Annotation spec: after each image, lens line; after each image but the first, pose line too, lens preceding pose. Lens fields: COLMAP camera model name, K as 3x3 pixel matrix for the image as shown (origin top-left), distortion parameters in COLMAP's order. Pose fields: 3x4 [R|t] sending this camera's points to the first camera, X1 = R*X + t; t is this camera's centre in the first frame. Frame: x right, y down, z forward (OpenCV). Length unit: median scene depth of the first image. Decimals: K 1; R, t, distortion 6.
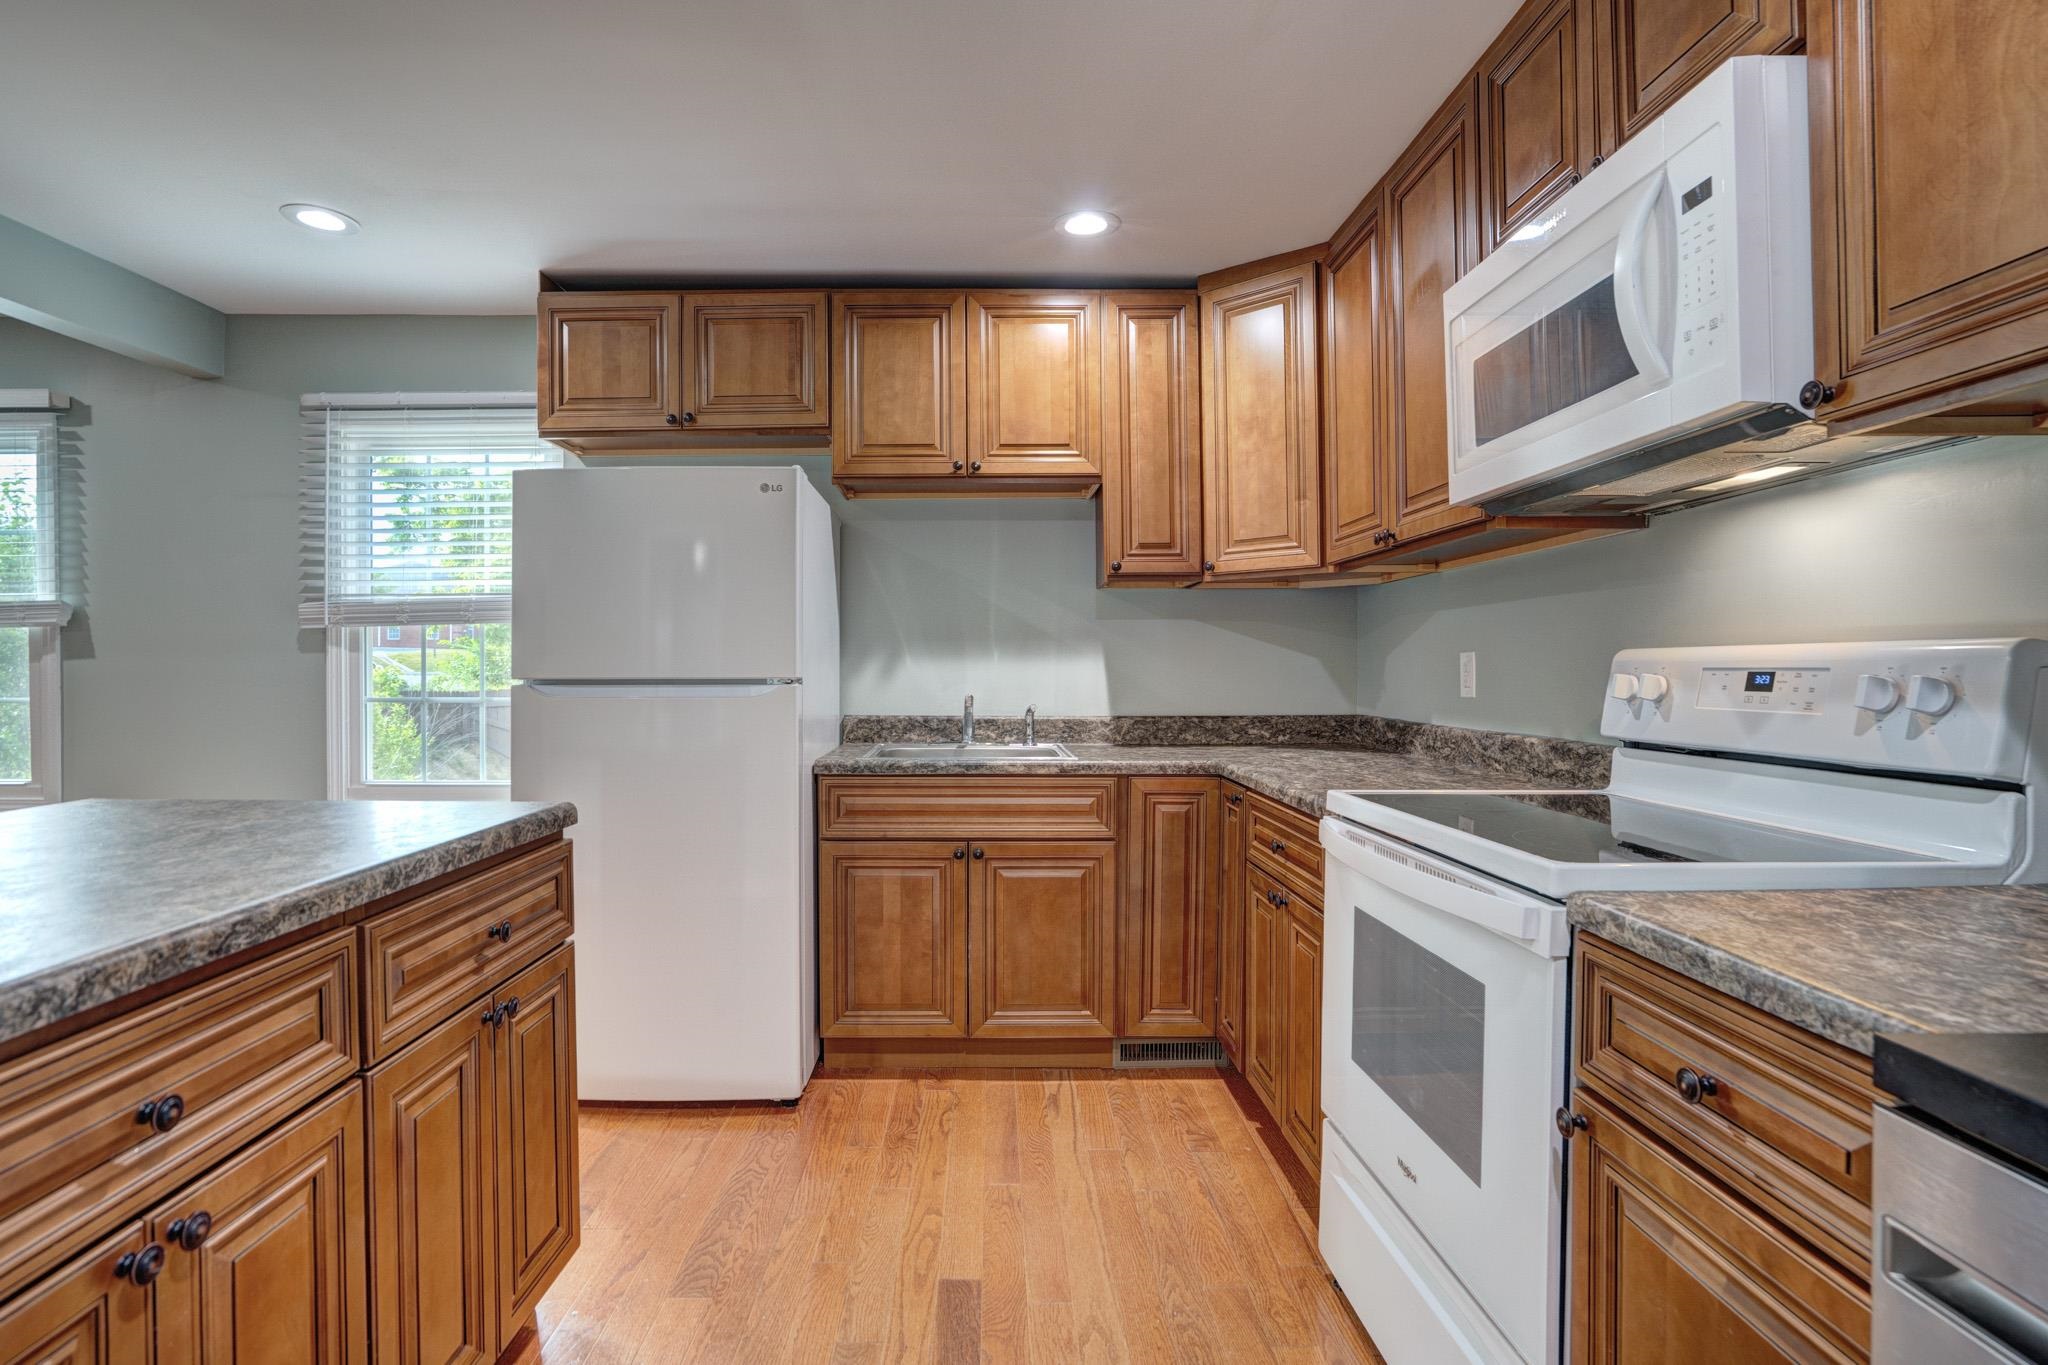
lens RADIAL K [[1015.5, 0, 1008.5], [0, 1015.5, 672.7], [0, 0, 1]] dist [-0.056505, 0.024481]
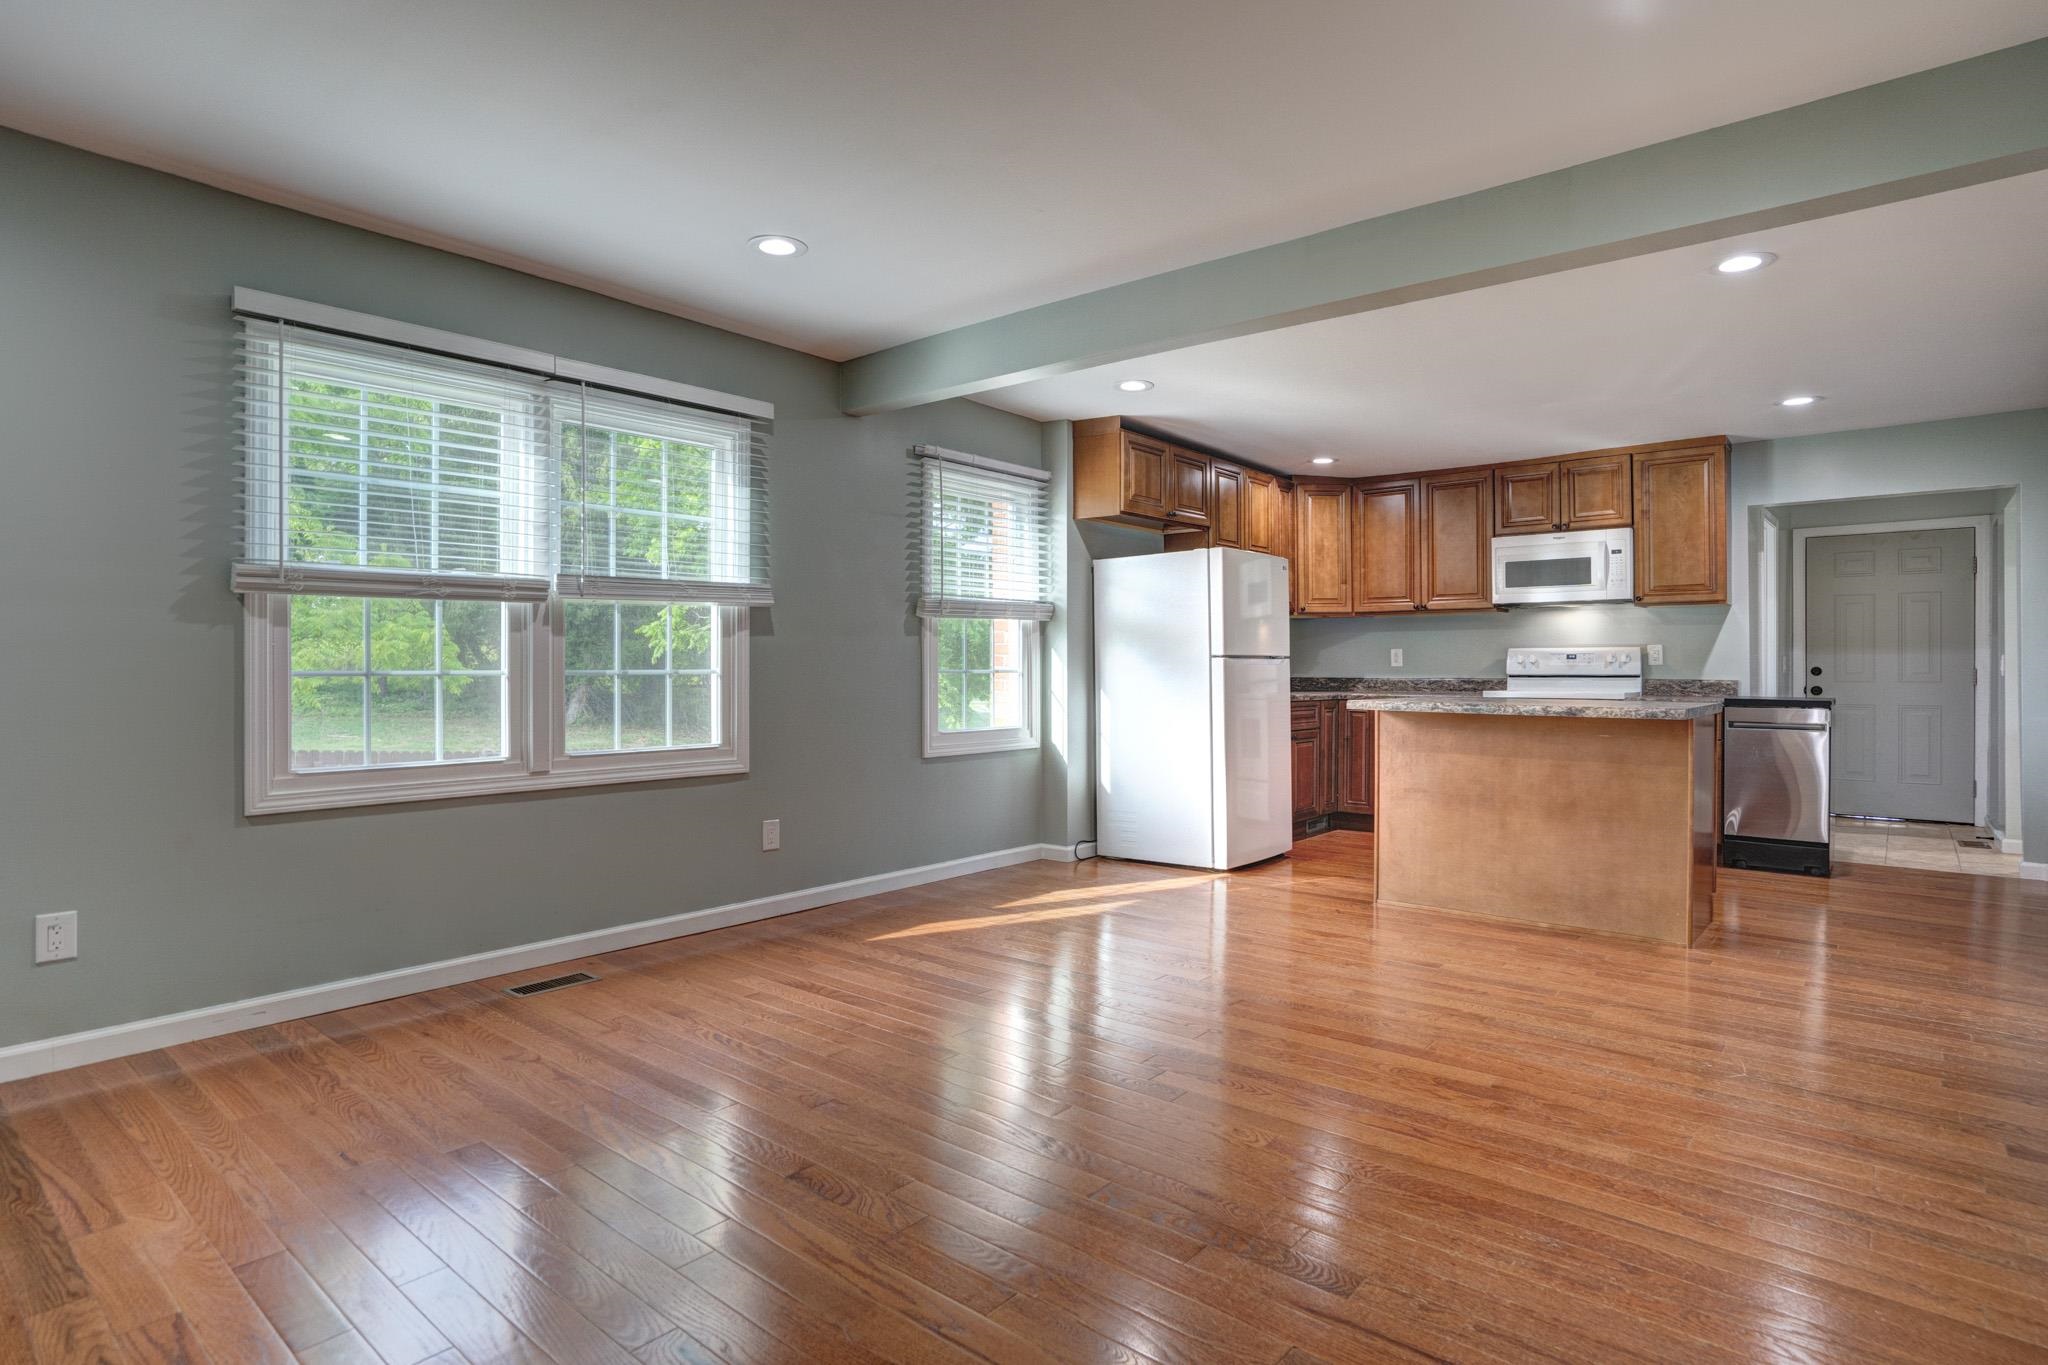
lens RADIAL K [[1038.4, 0, 991.0], [0, 1038.4, 670.4], [0, 0, 1]] dist [-0.058049, 0.030400]
pose [[0.667668, 0.000804, 0.744459, -2.122713], [0.002624, 0.999991, -0.003433, 0.038903], [-0.744455, 0.004246, 0.667659, -0.006853]]
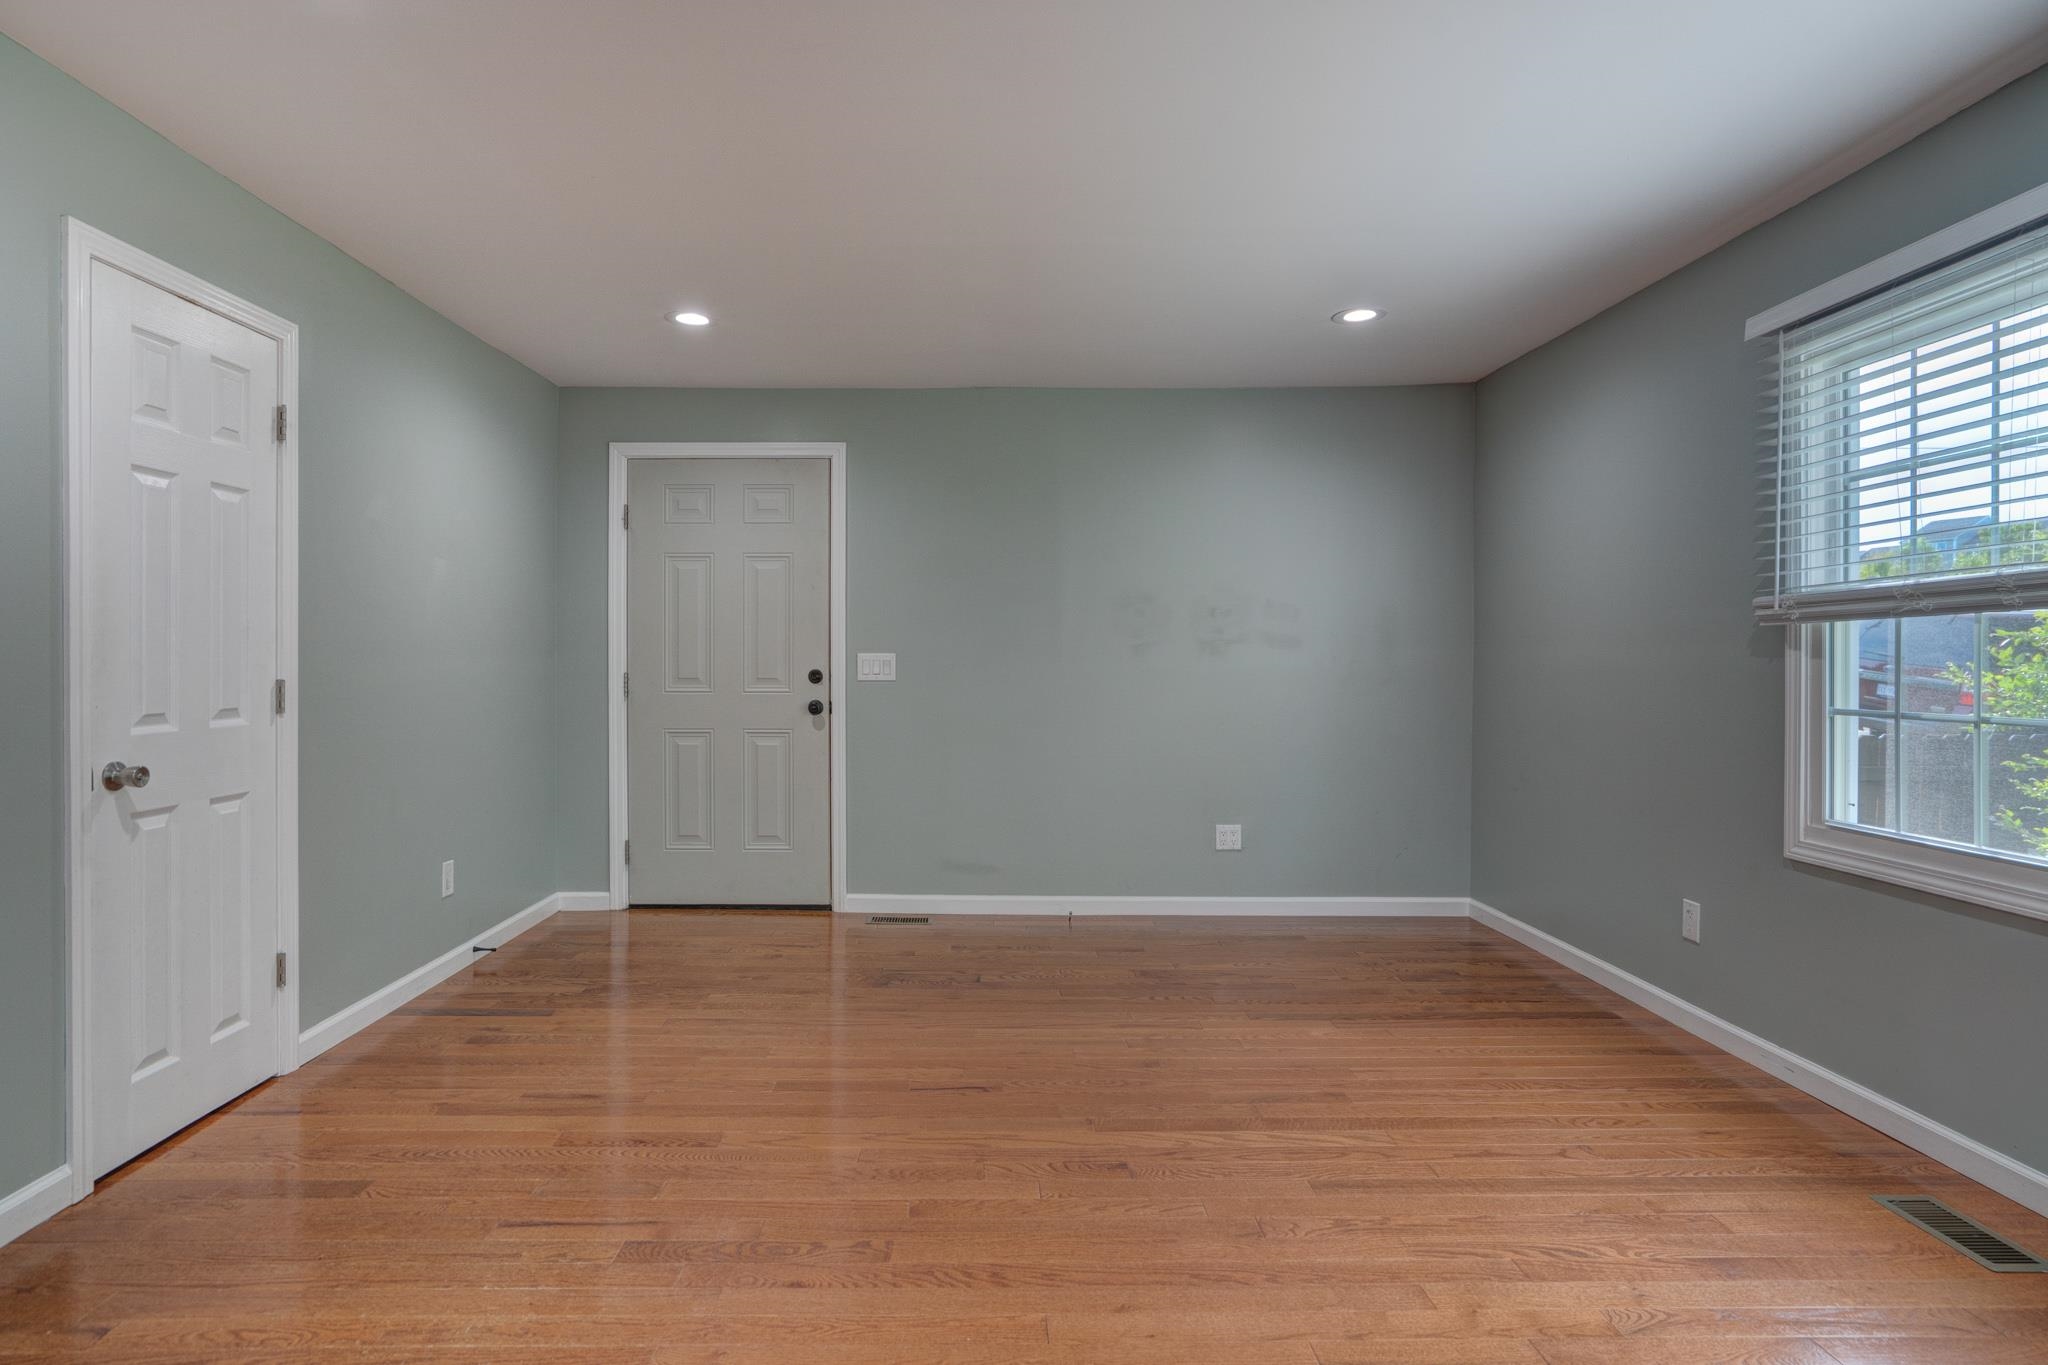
lens RADIAL K [[1128.3, 0, 1007.6], [0, 1128.3, 662.5], [0, 0, 1]] dist [-0.087608, 0.052759]
pose [[0.018789, 0.005682, -0.999807, -0.802917], [-0.011155, 0.999923, 0.005473, -0.005714], [0.999761, 0.011050, 0.018851, 0.472569]]
